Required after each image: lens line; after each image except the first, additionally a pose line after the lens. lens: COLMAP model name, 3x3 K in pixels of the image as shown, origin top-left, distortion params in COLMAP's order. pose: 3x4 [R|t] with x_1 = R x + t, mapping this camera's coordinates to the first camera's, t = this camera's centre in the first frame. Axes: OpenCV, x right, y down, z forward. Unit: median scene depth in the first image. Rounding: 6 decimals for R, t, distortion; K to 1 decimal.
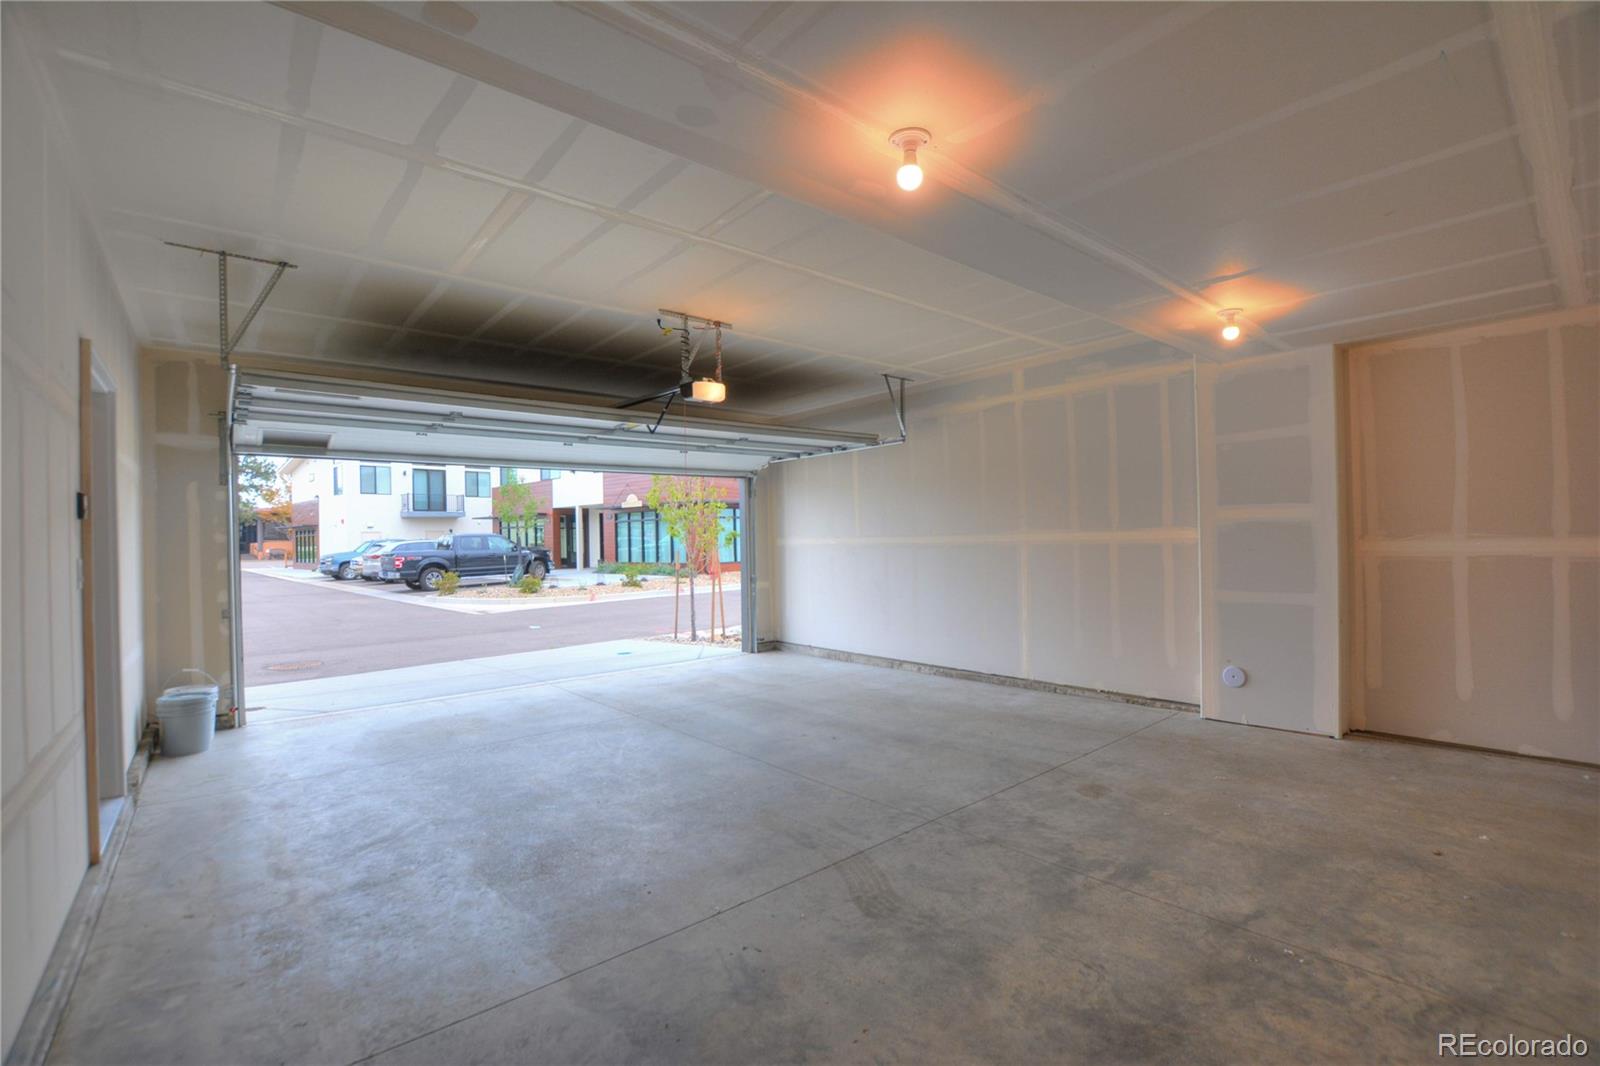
lens RADIAL K [[706.6, 0, 805.9], [0, 706.6, 536.4], [0, 0, 1]] dist [-0.035362, 0.006469]
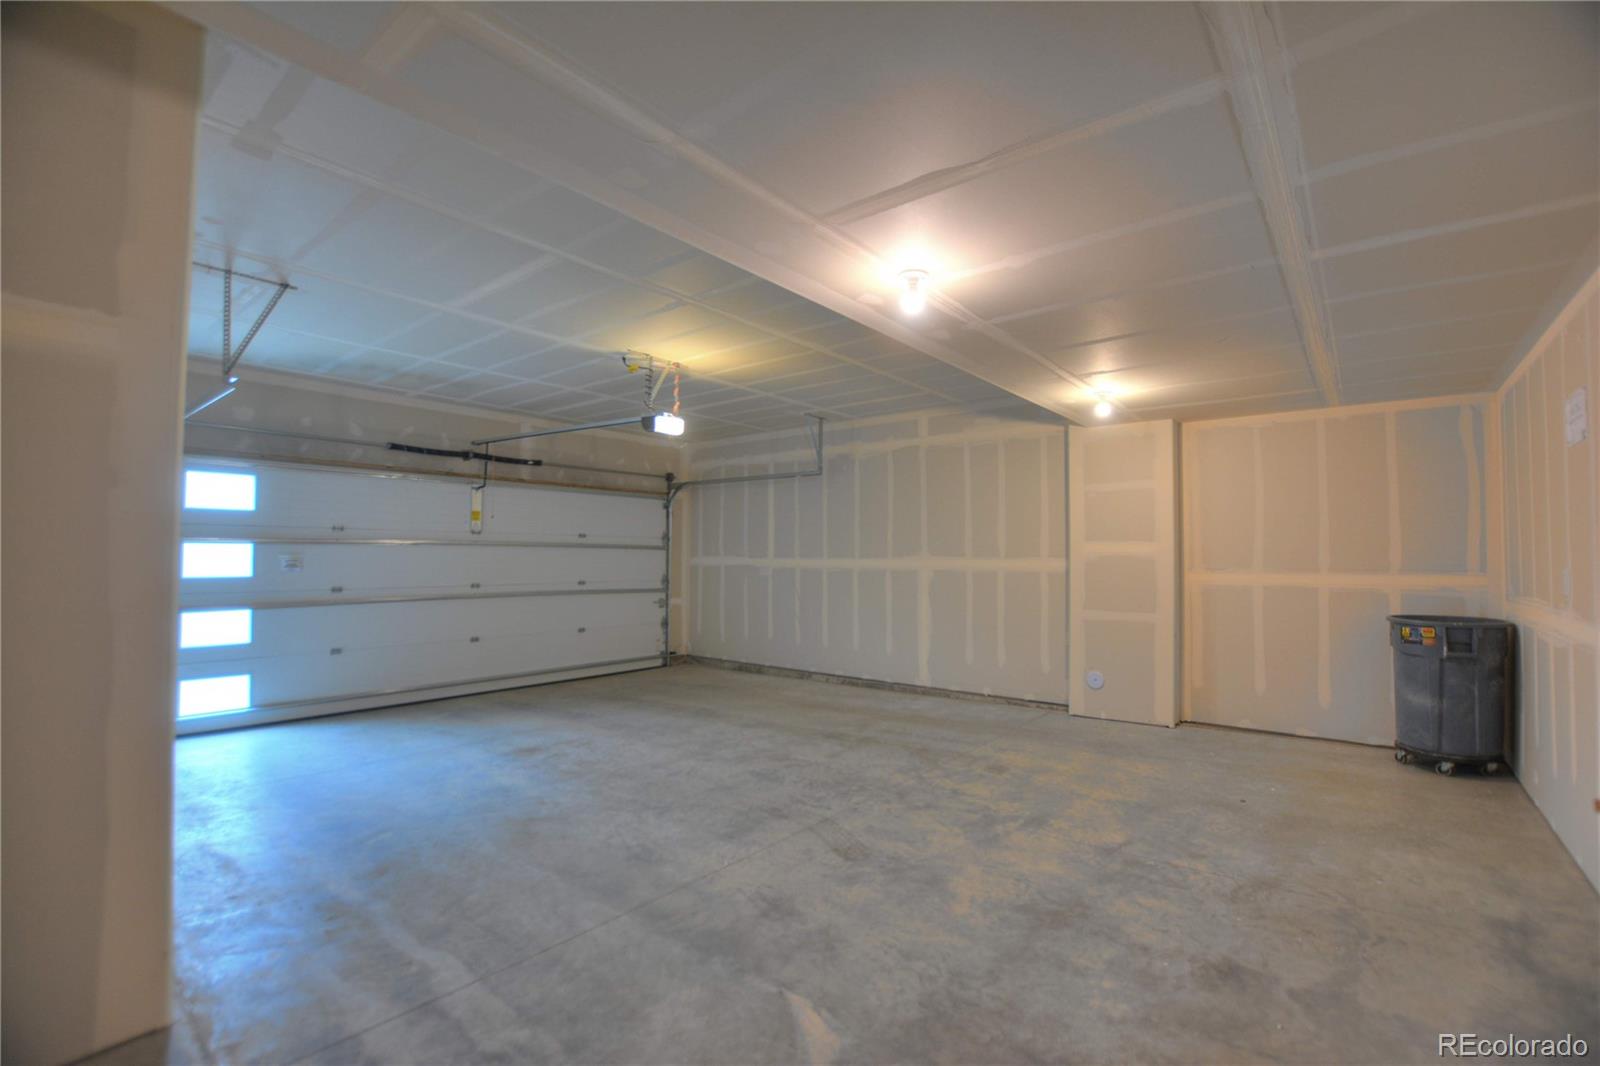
lens RADIAL K [[706.6, 0, 805.9], [0, 706.6, 536.4], [0, 0, 1]] dist [-0.035362, 0.006469]
pose [[0.982473, 0.030567, 0.183880, -0.219797], [-0.025237, 0.999193, -0.031258, -0.000670], [-0.184687, 0.026070, 0.982452, -0.229364]]
